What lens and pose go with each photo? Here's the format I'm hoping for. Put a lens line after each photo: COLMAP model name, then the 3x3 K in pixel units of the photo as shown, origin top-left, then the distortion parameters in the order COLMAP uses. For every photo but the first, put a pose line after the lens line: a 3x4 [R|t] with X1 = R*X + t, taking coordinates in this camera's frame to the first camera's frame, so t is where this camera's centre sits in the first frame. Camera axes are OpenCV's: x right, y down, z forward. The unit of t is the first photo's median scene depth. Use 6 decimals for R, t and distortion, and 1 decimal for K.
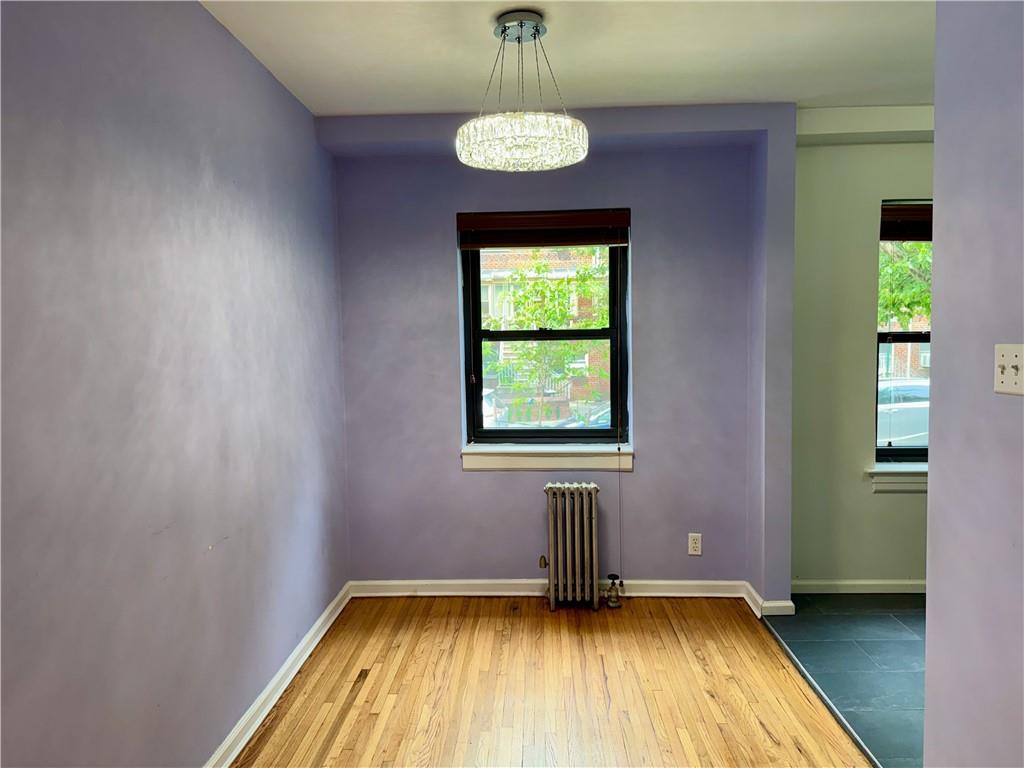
lens RADIAL K [[702.4, 0, 512.0], [0, 702.4, 384.0], [0, 0, 1]] dist [0.096035, -0.177033]
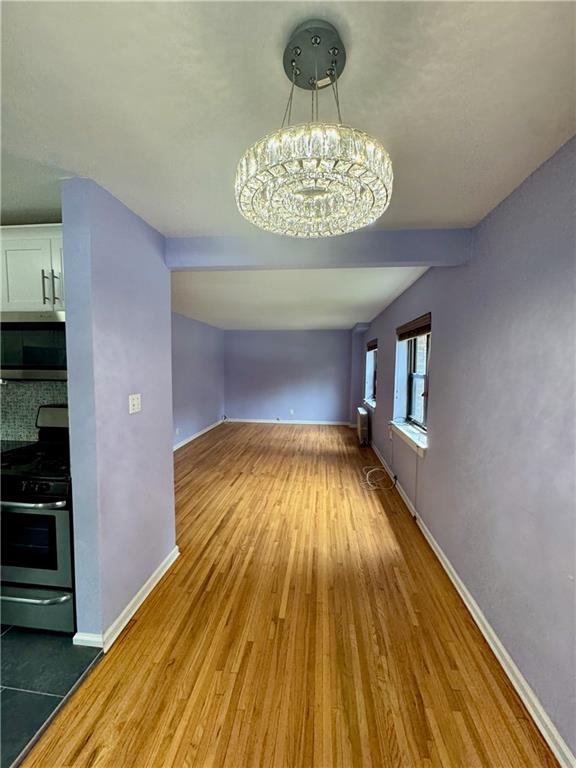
lens RADIAL K [[306.1, 0, 289.1], [0, 306.1, 385.4], [0, 0, 1]] dist [-0.003998, 0.000376]
pose [[-0.997008, -0.001911, 0.077278, 0.013214], [0.007949, 0.991860, 0.127084, -0.103350], [-0.076892, 0.127318, -0.988877, 0.954544]]
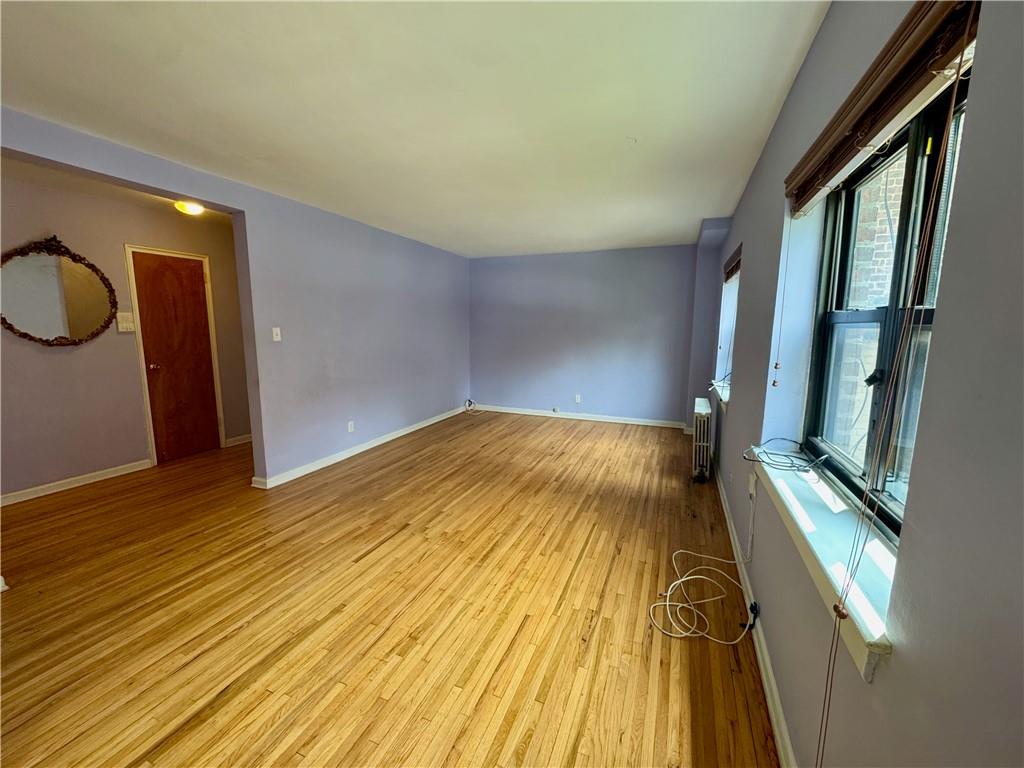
lens RADIAL K [[408.1, 0, 512.0], [0, 408.1, 384.0], [0, 0, 1]] dist [-0.003998, 0.000376]
pose [[-0.937592, -0.041601, 0.345239, -0.163213], [0.027363, 0.980914, 0.192510, -0.020003], [-0.346658, 0.189942, -0.918559, 0.399773]]
